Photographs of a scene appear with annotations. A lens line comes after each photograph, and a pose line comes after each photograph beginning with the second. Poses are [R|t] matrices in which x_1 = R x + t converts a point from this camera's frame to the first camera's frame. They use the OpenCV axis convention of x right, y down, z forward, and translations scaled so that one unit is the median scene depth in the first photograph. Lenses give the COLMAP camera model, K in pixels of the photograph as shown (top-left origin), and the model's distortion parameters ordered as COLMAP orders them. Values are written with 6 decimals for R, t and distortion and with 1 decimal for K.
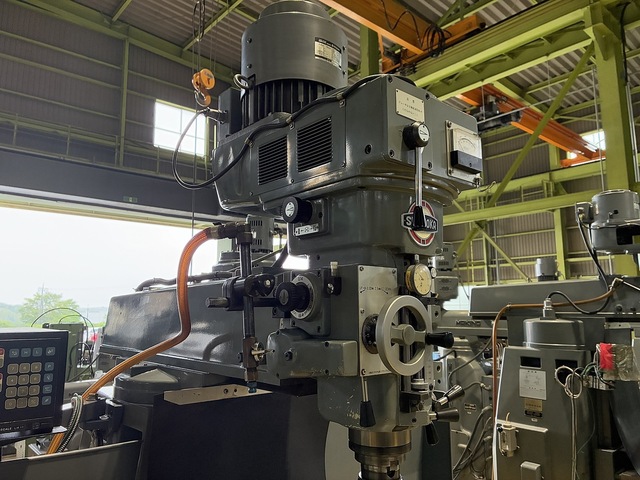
lens RADIAL K [[502.0, 0, 323.3], [0, 502.0, 230.3], [0, 0, 1]] dist [0.010972, -0.041855]
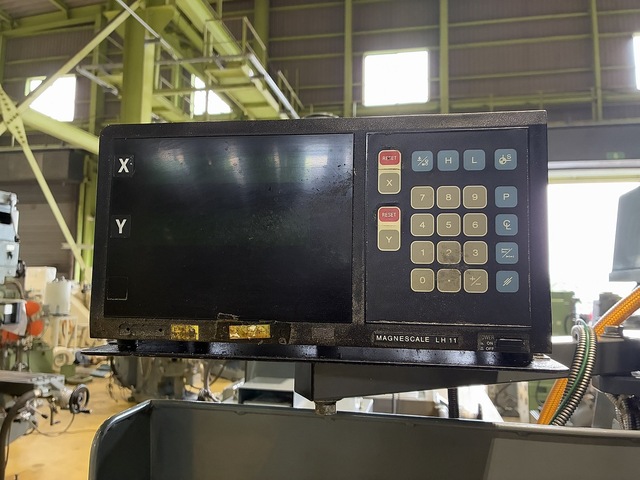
lens RADIAL K [[502.0, 0, 323.3], [0, 502.0, 230.3], [0, 0, 1]] dist [0.010972, -0.041855]
pose [[0.619597, -0.067503, -0.782012, -0.206826], [0.100606, 0.994907, -0.006169, 0.177876], [0.778446, -0.074853, 0.623233, 0.401634]]
